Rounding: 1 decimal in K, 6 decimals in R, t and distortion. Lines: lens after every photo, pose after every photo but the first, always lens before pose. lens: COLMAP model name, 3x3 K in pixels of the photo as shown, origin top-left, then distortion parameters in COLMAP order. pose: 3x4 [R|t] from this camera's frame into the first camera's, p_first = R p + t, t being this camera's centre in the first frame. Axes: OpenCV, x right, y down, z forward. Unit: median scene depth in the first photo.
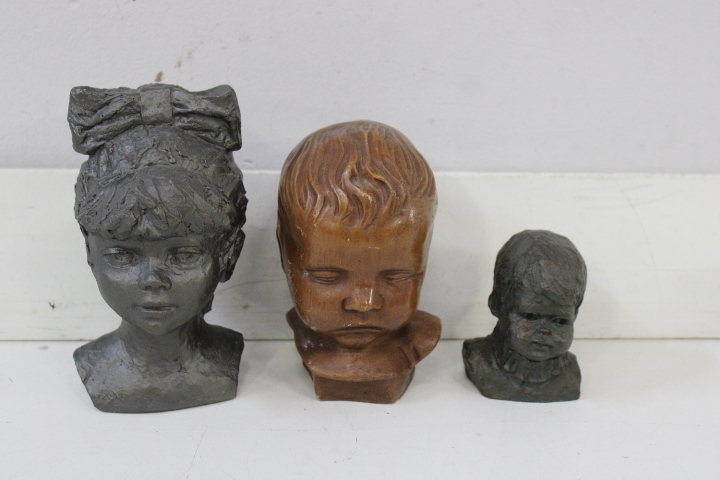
lens RADIAL K [[1060.9, 0, 360.0], [0, 1060.9, 240.0], [0, 0, 1]] dist [-0.030564, 0.026986]
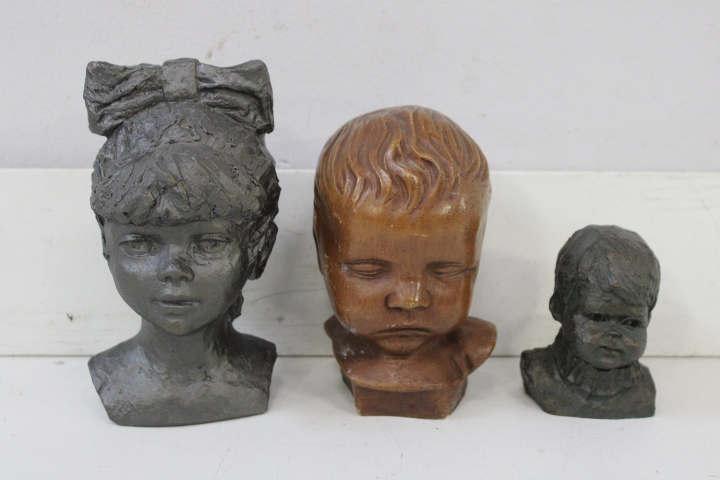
lens RADIAL K [[1060.9, 0, 360.0], [0, 1060.9, 240.0], [0, 0, 1]] dist [-0.030564, 0.026986]
pose [[0.998976, -0.004745, -0.044987, 0.002359], [0.001388, 0.997231, -0.074355, 0.073774], [0.045216, 0.074216, 0.996217, 0.105517]]
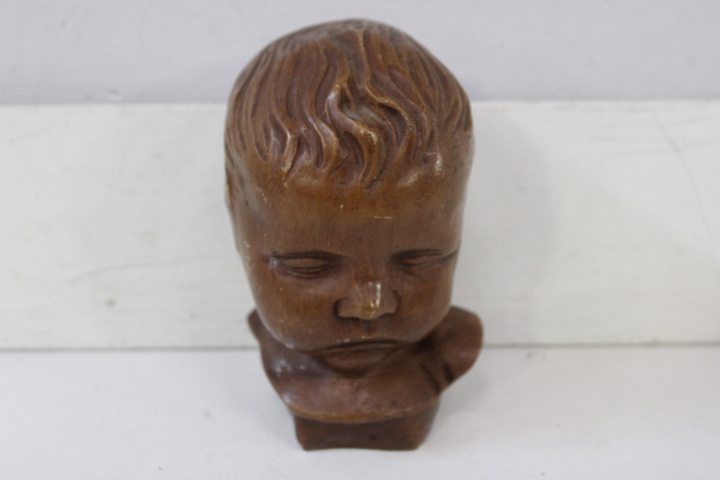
lens RADIAL K [[1022.2, 0, 360.0], [0, 1022.2, 240.0], [0, 0, 1]] dist [-0.021706, 0.025667]
pose [[0.998385, -0.045026, 0.034643, -0.020198], [0.043276, 0.997825, 0.049733, -0.009229], [-0.036807, -0.048154, 0.998162, 0.390880]]
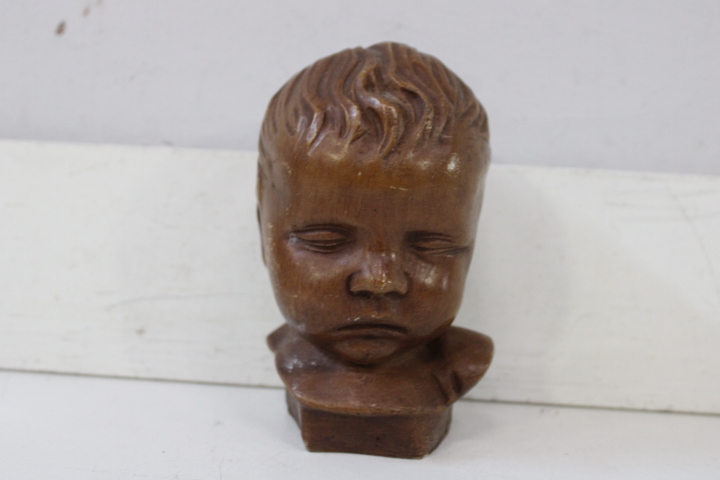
lens RADIAL K [[960.5, 0, 360.0], [0, 960.5, 240.0], [0, 0, 1]] dist [-0.053433, 0.075005]
pose [[0.999530, 0.026529, -0.015386, -0.000339], [-0.029132, 0.978115, -0.206013, 0.151540], [0.009584, 0.206365, 0.978428, 0.412412]]
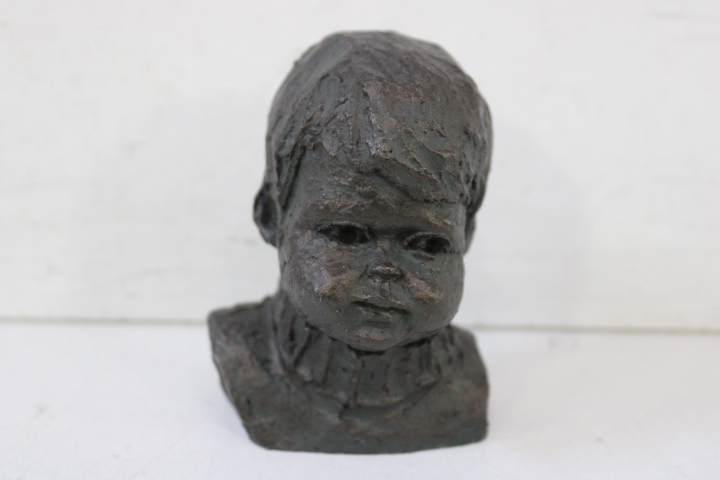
lens RADIAL K [[1060.9, 0, 360.0], [0, 1060.9, 240.0], [0, 0, 1]] dist [-0.030564, 0.026986]
pose [[0.996012, -0.039767, 0.079861, 0.136190], [0.039630, 0.999209, 0.003291, 0.073672], [-0.079929, -0.000113, 0.996801, 0.629782]]
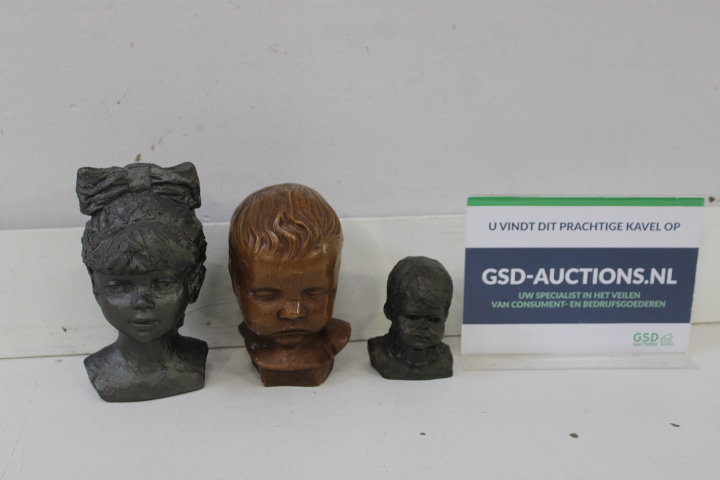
lens RADIAL K [[908.5, 0, 360.0], [0, 908.5, 240.0], [0, 0, 1]] dist [-0.080585, 0.027327]
pose [[0.996839, -0.043928, 0.066201, 0.016040], [0.047166, 0.997725, -0.048167, 0.024750], [-0.063934, 0.051137, 0.996643, -0.199922]]
